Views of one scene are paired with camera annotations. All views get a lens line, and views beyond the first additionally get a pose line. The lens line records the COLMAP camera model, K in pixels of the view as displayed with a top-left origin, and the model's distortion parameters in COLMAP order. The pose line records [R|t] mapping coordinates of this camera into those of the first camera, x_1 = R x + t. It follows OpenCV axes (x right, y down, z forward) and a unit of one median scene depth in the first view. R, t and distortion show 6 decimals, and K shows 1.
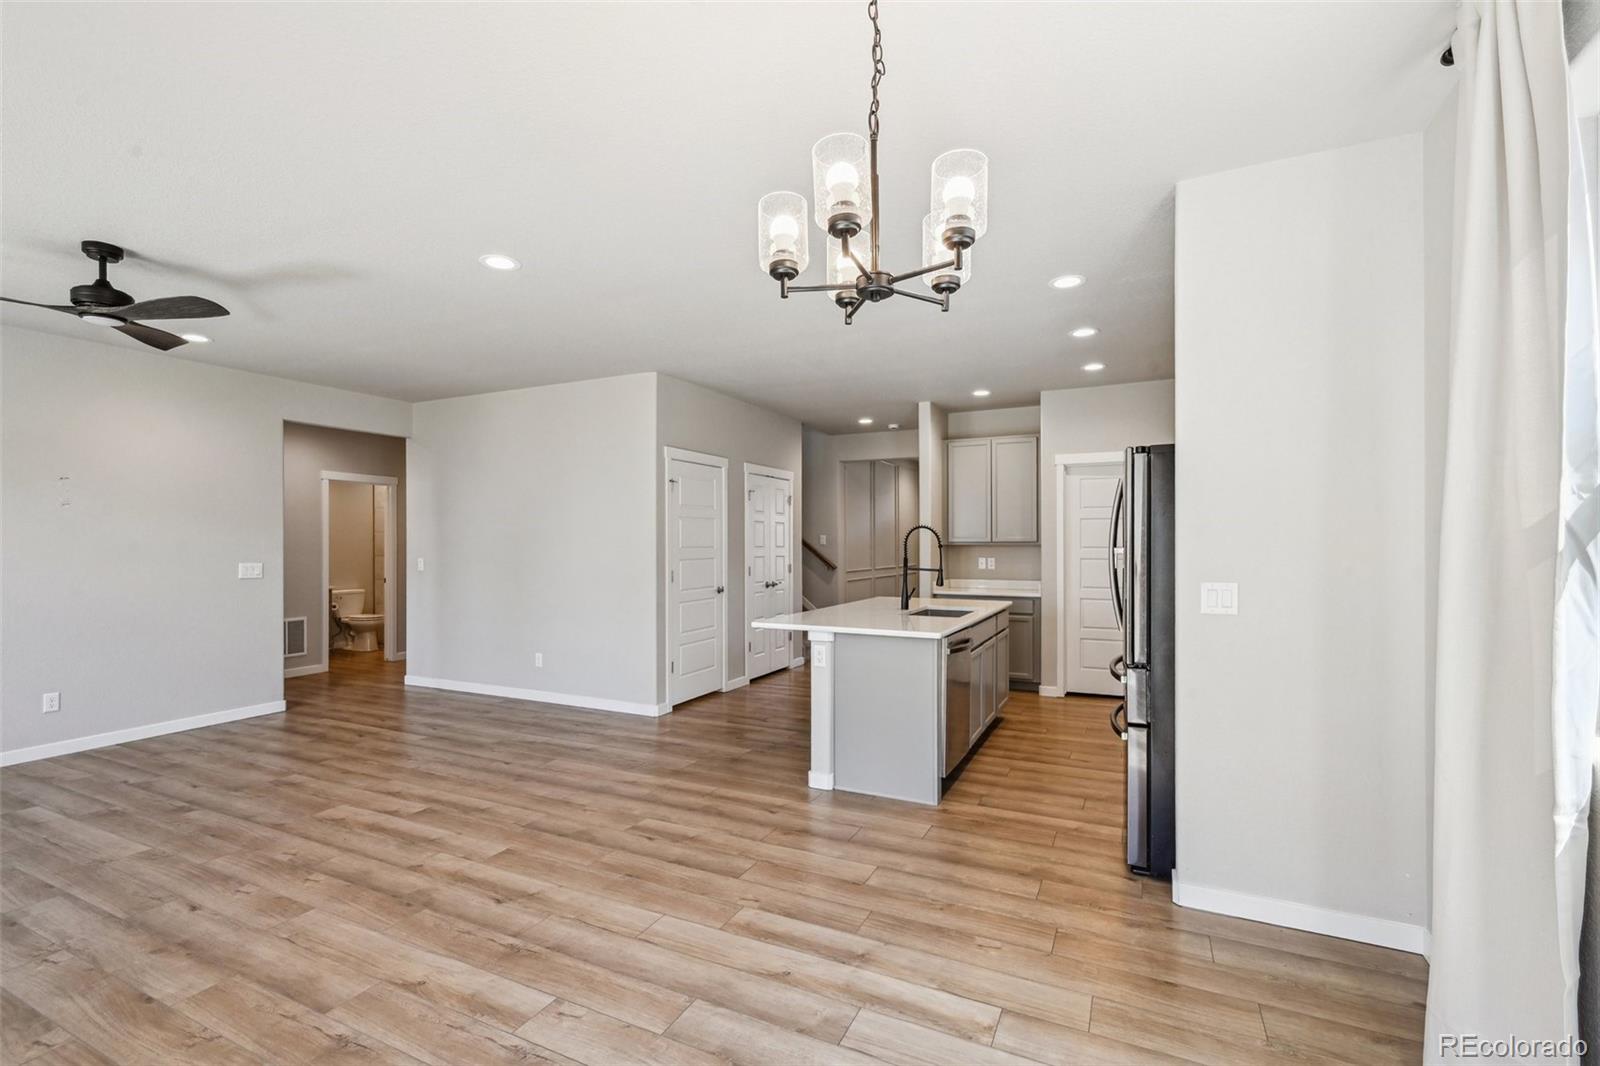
lens RADIAL K [[696.5, 0, 802.3], [0, 696.5, 537.4], [0, 0, 1]] dist [0.001638, 0.000365]
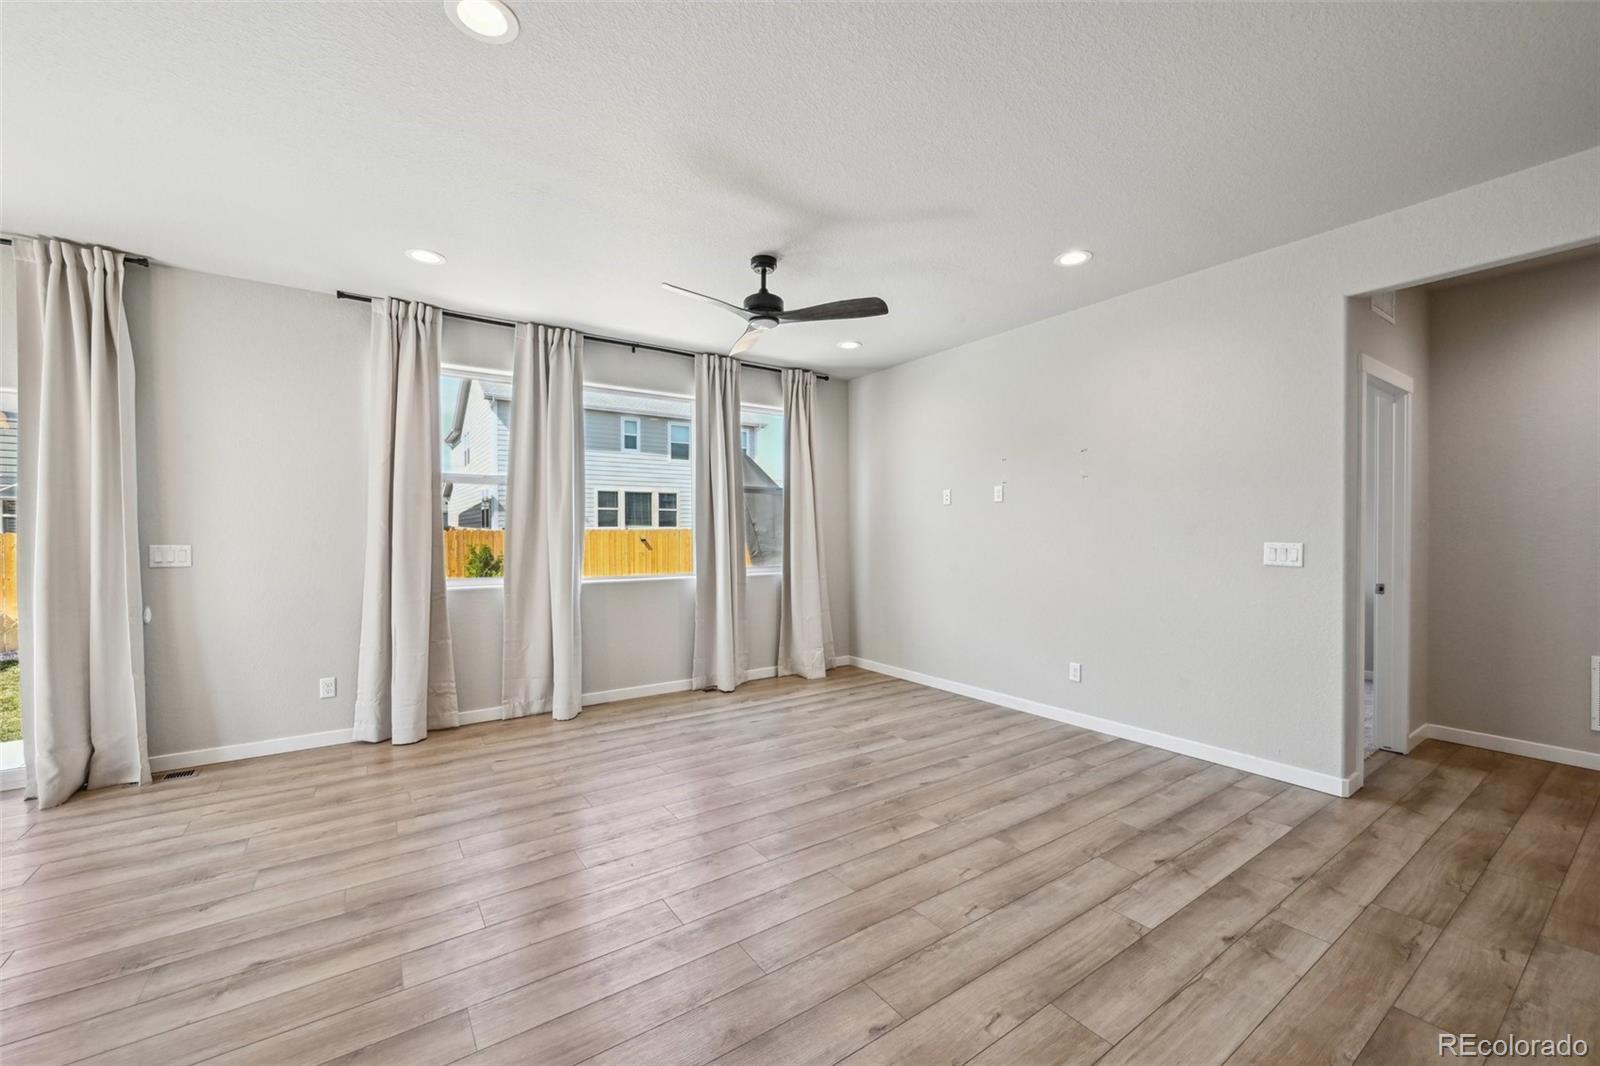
lens RADIAL K [[632.9, 0, 805.4], [0, 632.9, 536.2], [0, 0, 1]] dist [-0.000748, 0.000318]
pose [[-0.496152, 0.013643, -0.868128, -0.090566], [0.012457, 0.999885, 0.008594, 0.029268], [0.868146, -0.006550, -0.496265, 1.315995]]
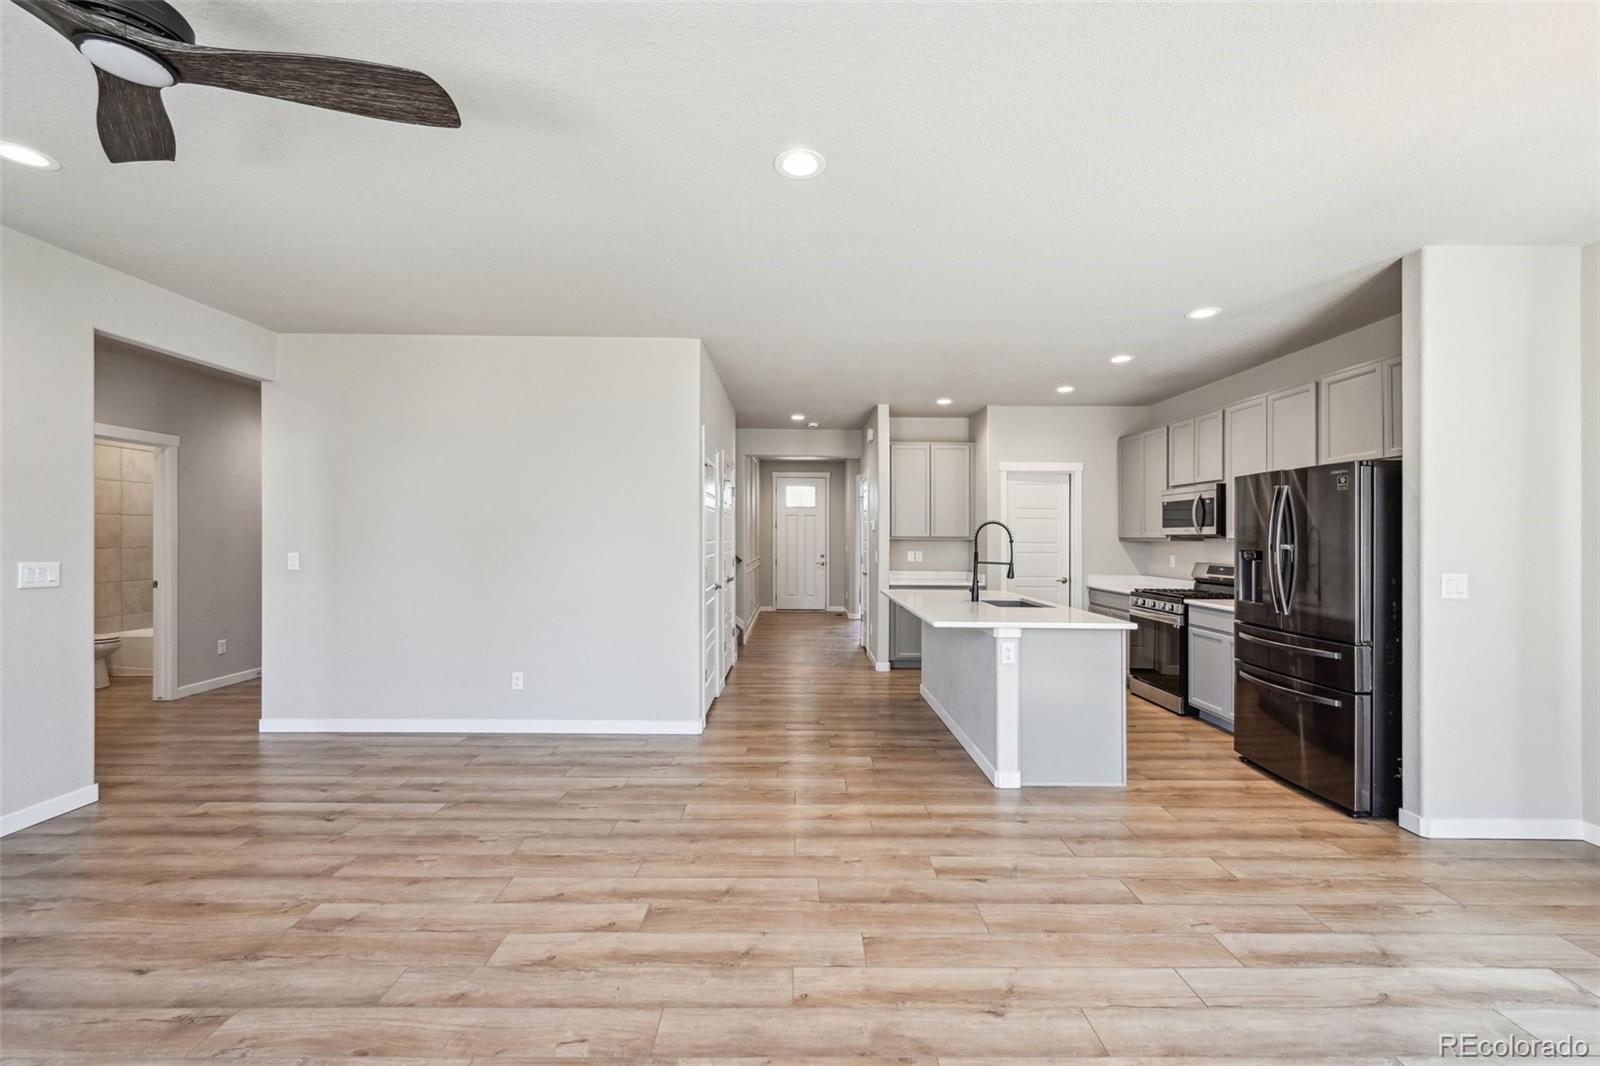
lens RADIAL K [[632.9, 0, 808.6], [0, 632.9, 537.6], [0, 0, 1]] dist [-0.000748, 0.000318]
pose [[0.897997, 0.008887, 0.439912, -0.641119], [-0.013306, 0.999887, 0.006963, 0.005532], [-0.439800, -0.012106, 0.898014, 0.336861]]
